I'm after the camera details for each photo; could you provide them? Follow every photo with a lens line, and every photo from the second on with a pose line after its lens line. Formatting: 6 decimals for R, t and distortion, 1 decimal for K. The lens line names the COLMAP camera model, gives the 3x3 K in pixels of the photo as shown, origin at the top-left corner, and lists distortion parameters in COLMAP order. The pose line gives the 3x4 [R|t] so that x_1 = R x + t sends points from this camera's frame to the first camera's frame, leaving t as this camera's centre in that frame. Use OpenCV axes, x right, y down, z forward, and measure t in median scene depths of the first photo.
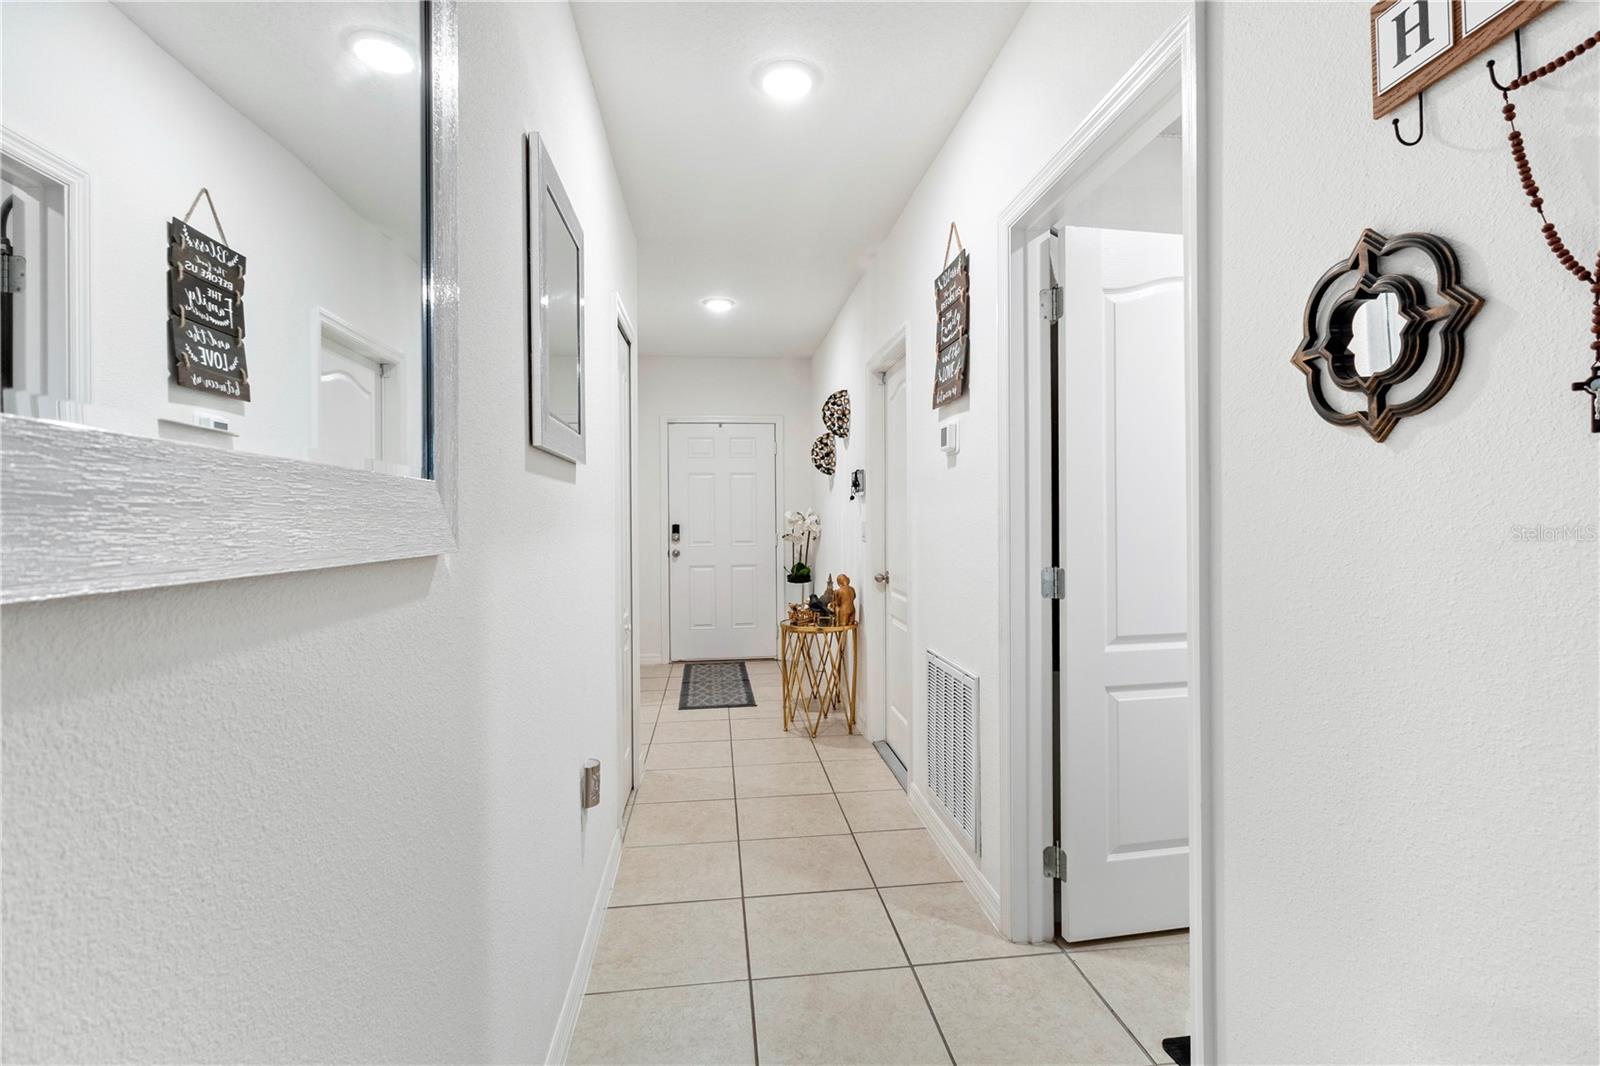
lens RADIAL K [[755.5, 0, 803.7], [0, 755.5, 508.7], [0, 0, 1]] dist [0.004976, 0.000778]
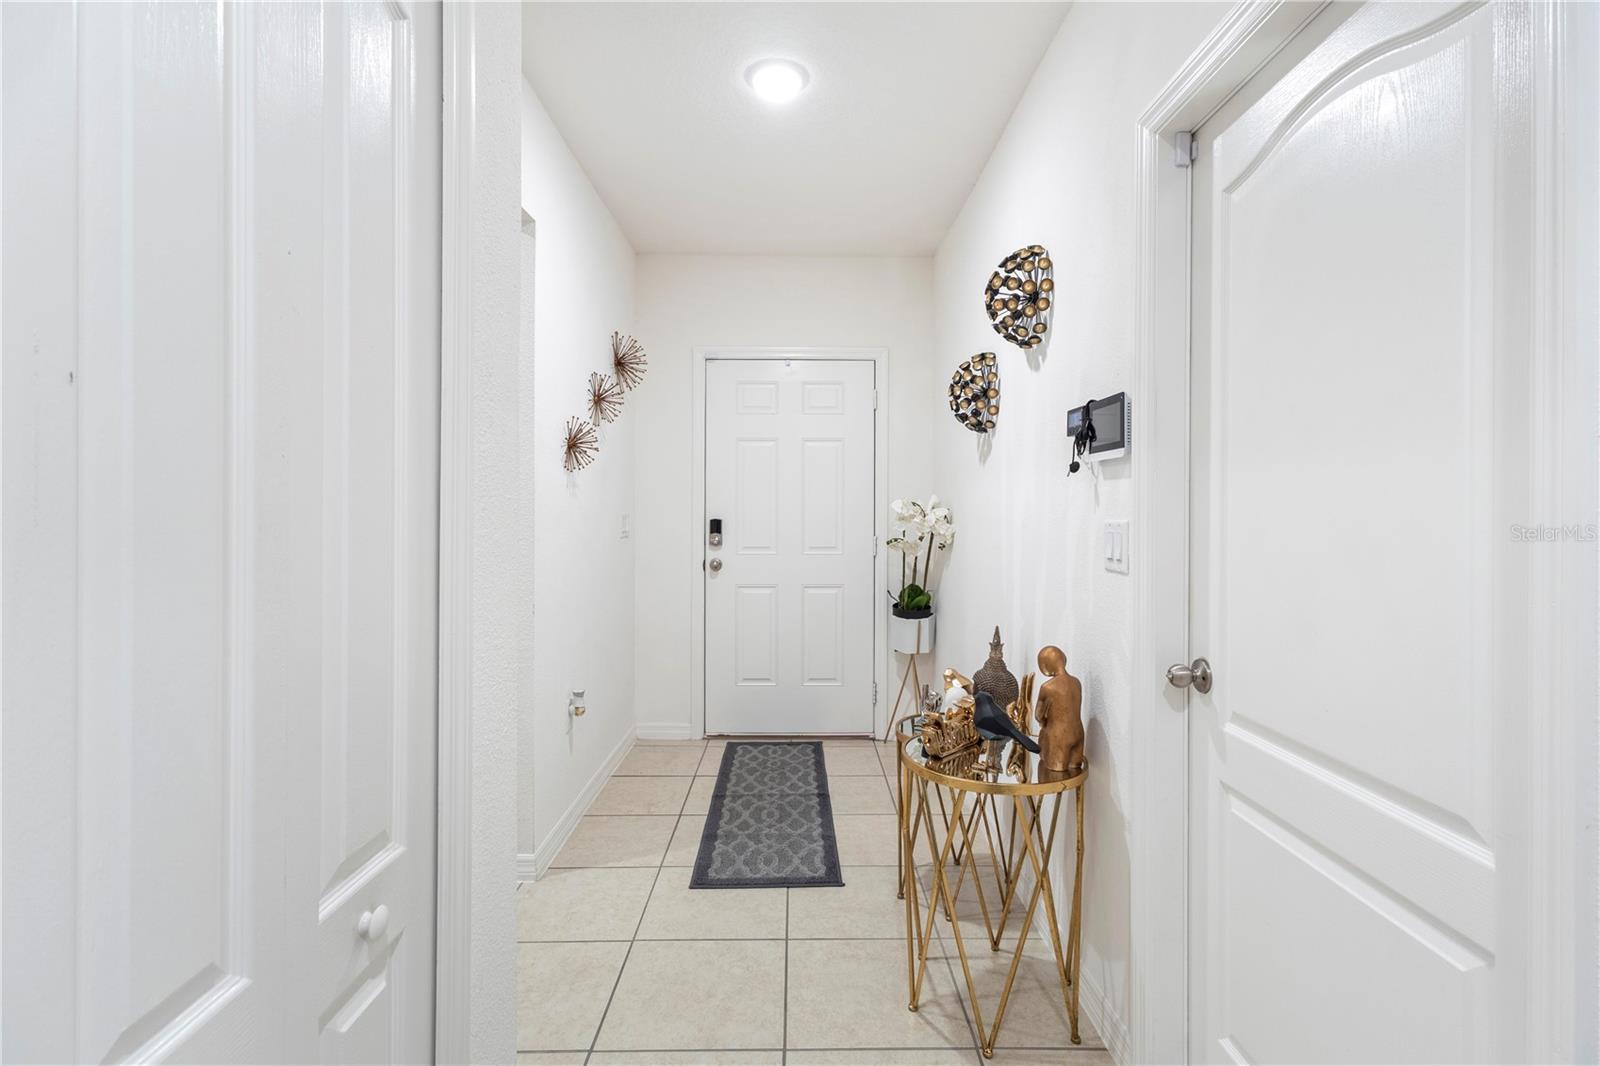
lens RADIAL K [[755.5, 0, 803.7], [0, 755.5, 508.7], [0, 0, 1]] dist [0.004976, 0.000778]
pose [[0.994201, 0.013103, -0.106738, -0.033267], [-0.012062, 0.999873, 0.010401, 0.005204], [0.106861, -0.009053, 0.994233, 0.433548]]
